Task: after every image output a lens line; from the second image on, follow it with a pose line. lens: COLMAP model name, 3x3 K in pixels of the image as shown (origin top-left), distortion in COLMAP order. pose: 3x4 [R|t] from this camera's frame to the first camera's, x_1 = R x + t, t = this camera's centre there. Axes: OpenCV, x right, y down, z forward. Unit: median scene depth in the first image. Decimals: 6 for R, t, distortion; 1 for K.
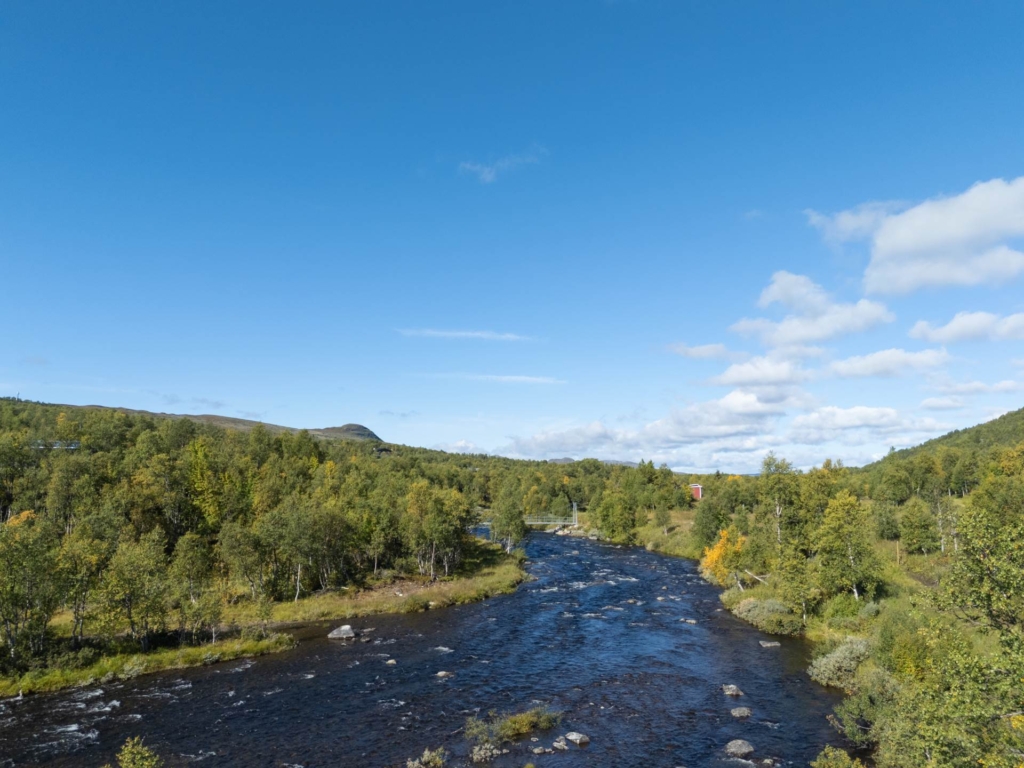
lens RADIAL K [[734.2, 0, 512.9], [0, 734.2, 378.8], [0, 0, 1]] dist [0.092143, -0.102638]
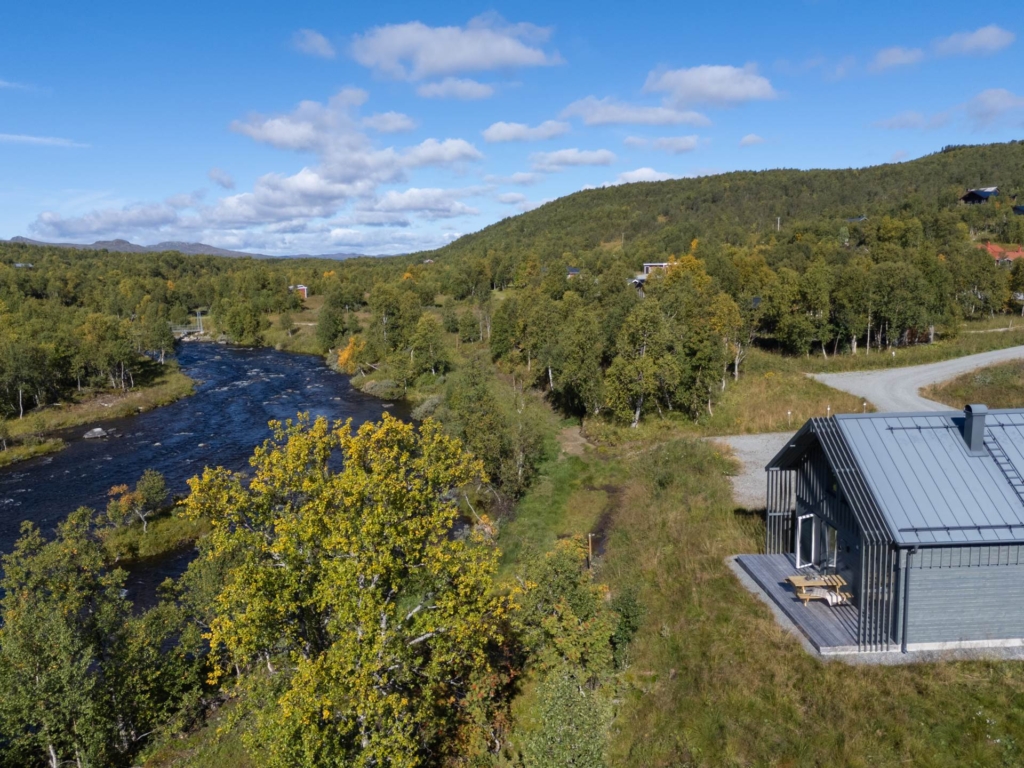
lens RADIAL K [[763.5, 0, 512.0], [0, 763.5, 384.0], [0, 0, 1]] dist [0.105531, -0.116712]
pose [[0.859756, -0.098432, 0.501130, -0.141590], [-0.050522, 0.960045, 0.275248, -0.093963], [-0.508201, -0.261964, 0.820431, -0.283957]]
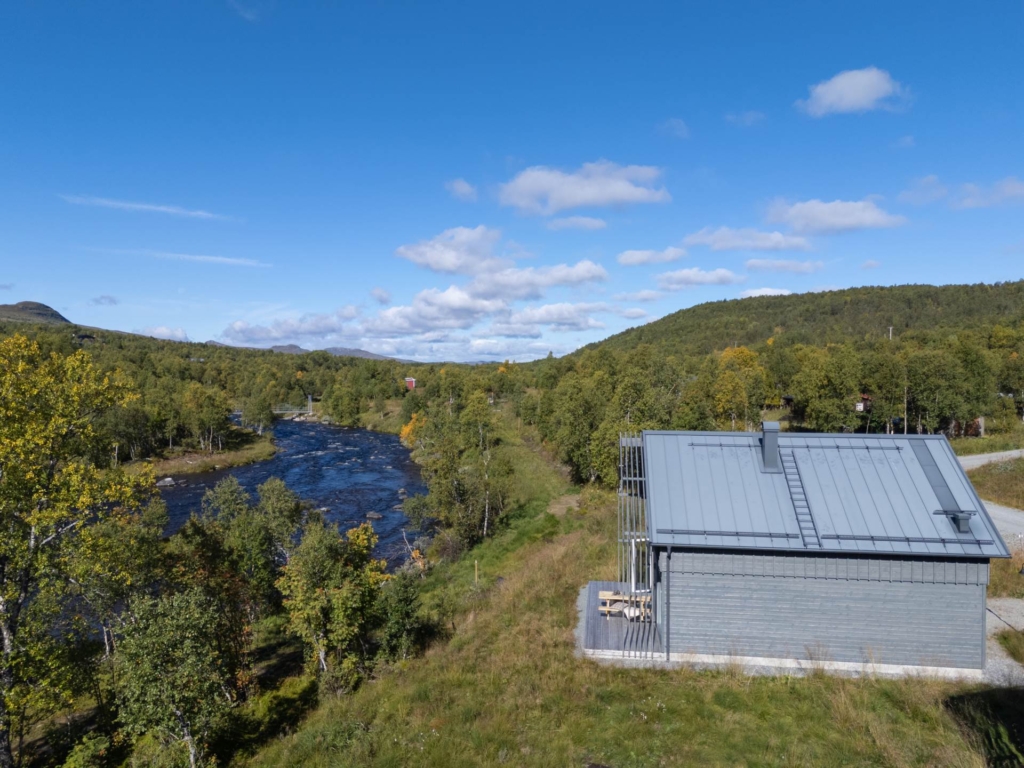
lens RADIAL K [[734.2, 0, 512.9], [0, 734.2, 378.8], [0, 0, 1]] dist [0.092143, -0.102638]
pose [[0.934544, -0.000848, 0.355848, -0.052511], [-0.052923, 0.988545, 0.141345, -0.069876], [-0.351891, -0.150926, 0.923793, -0.347750]]
